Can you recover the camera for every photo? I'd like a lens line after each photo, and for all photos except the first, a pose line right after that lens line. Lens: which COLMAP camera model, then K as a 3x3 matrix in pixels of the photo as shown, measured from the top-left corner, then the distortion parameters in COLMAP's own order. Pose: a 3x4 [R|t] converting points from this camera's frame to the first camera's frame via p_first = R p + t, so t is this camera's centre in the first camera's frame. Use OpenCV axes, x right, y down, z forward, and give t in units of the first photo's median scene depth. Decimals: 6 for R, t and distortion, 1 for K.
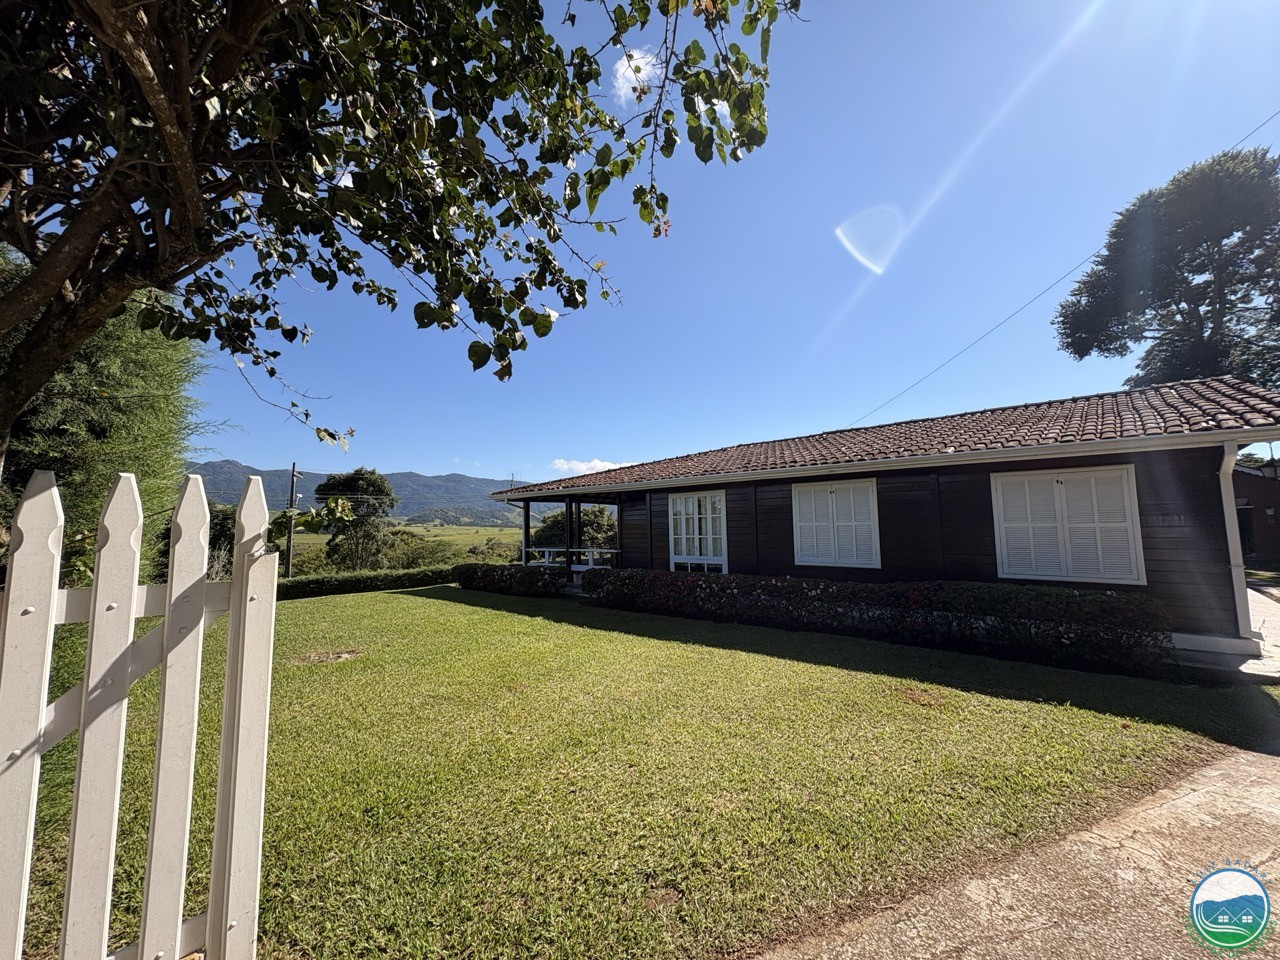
lens RADIAL K [[511.1, 0, 643.6], [0, 511.1, 464.1], [0, 0, 1]] dist [0.001195, 0.000967]
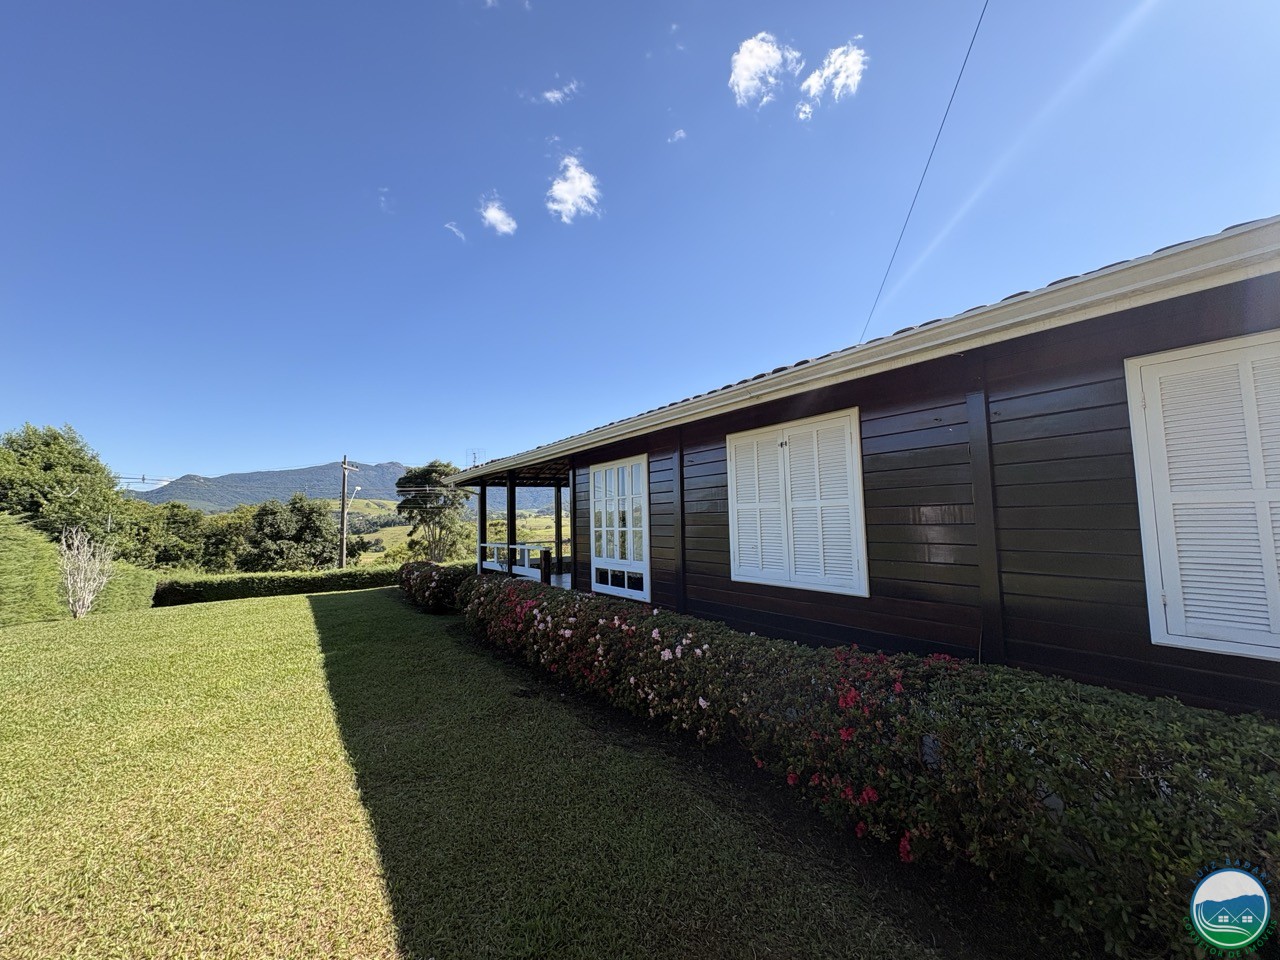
lens RADIAL K [[511.1, 0, 641.5], [0, 511.1, 475.1], [0, 0, 1]] dist [0.001195, 0.000967]
pose [[0.972435, -0.028821, -0.231385, 0.120239], [0.038375, 0.998582, 0.036896, 0.021107], [0.229993, -0.044759, 0.972162, 0.159062]]
